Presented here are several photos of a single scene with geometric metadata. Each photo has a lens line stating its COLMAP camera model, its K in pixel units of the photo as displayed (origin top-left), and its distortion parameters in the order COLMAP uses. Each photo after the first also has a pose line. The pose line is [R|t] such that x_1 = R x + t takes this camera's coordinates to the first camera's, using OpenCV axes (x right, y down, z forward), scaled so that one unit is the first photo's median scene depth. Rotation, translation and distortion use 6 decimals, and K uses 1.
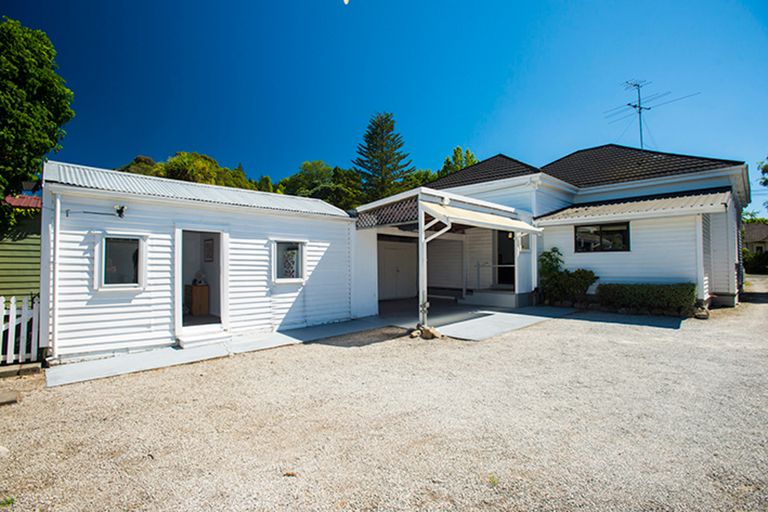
lens RADIAL K [[374.8, 0, 383.9], [0, 374.8, 256.0], [0, 0, 1]] dist [-0.006606, -0.000618]
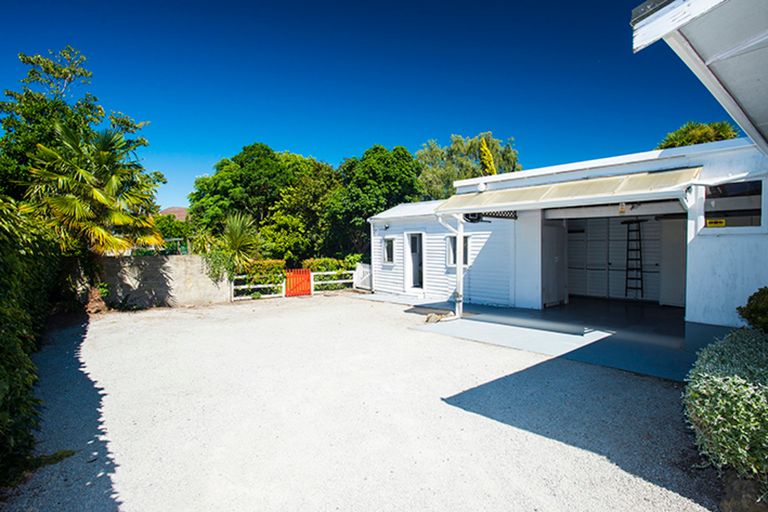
lens RADIAL K [[401.5, 0, 383.1], [0, 401.5, 254.5], [0, 0, 1]] dist [0.007268, 0.000997]
pose [[-0.056750, 0.018825, -0.998211, 1.320932], [0.025493, 0.999524, 0.017400, -0.004017], [0.998063, -0.024460, -0.057203, 0.922498]]
